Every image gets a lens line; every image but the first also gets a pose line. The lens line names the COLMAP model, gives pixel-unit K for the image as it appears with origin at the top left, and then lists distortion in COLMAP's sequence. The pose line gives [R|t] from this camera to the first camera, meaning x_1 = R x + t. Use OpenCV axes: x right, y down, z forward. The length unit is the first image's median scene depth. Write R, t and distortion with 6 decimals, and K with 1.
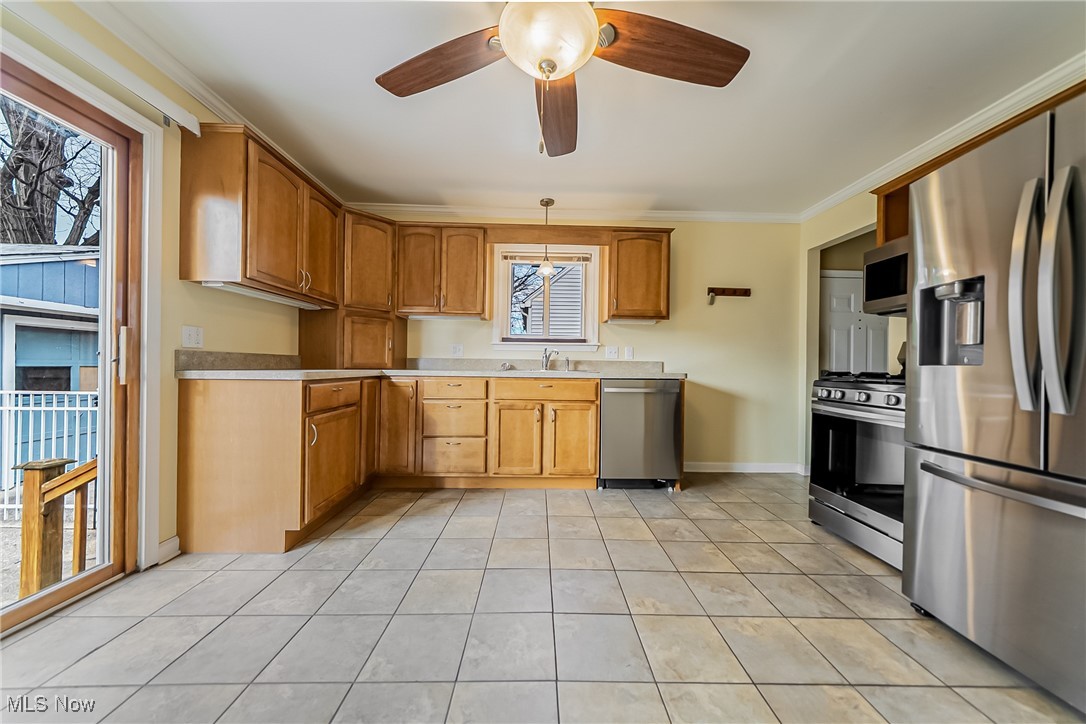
lens RADIAL K [[371.7, 0, 544.1], [0, 371.7, 367.0], [0, 0, 1]] dist [0.002470, -0.000242]
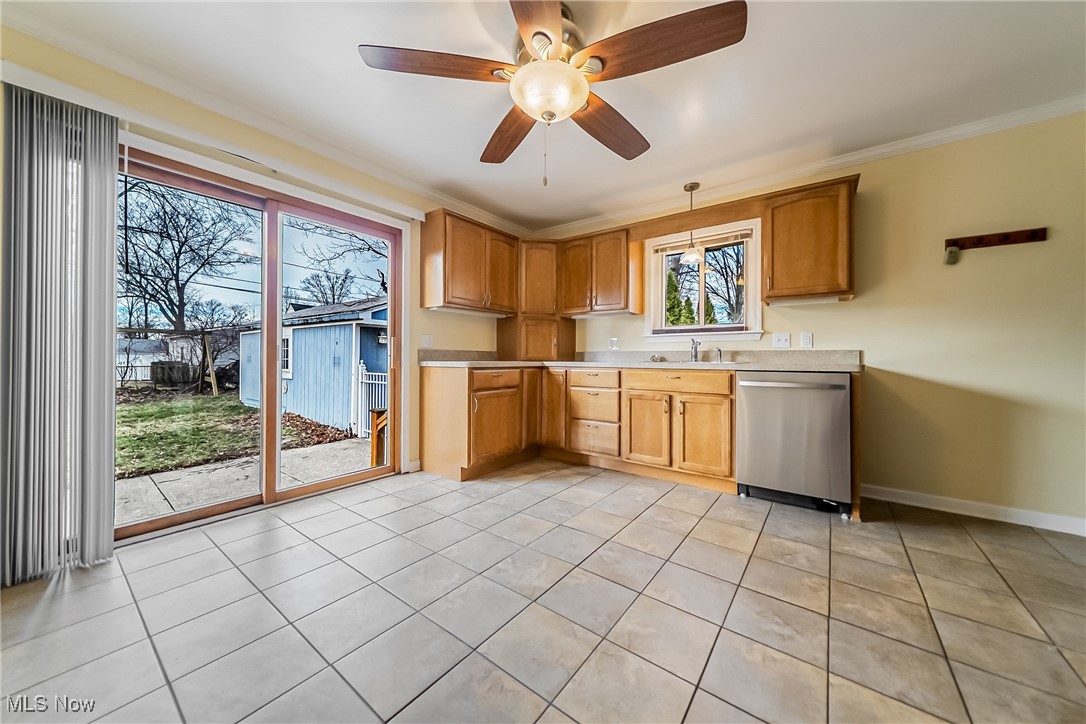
lens RADIAL K [[371.7, 0, 534.2], [0, 371.7, 357.0], [0, 0, 1]] dist [0.002470, -0.000242]
pose [[0.783766, -0.010781, -0.620962, 0.338677], [0.002845, 0.999901, -0.013769, 0.010287], [0.621050, 0.009025, 0.783719, -0.002056]]
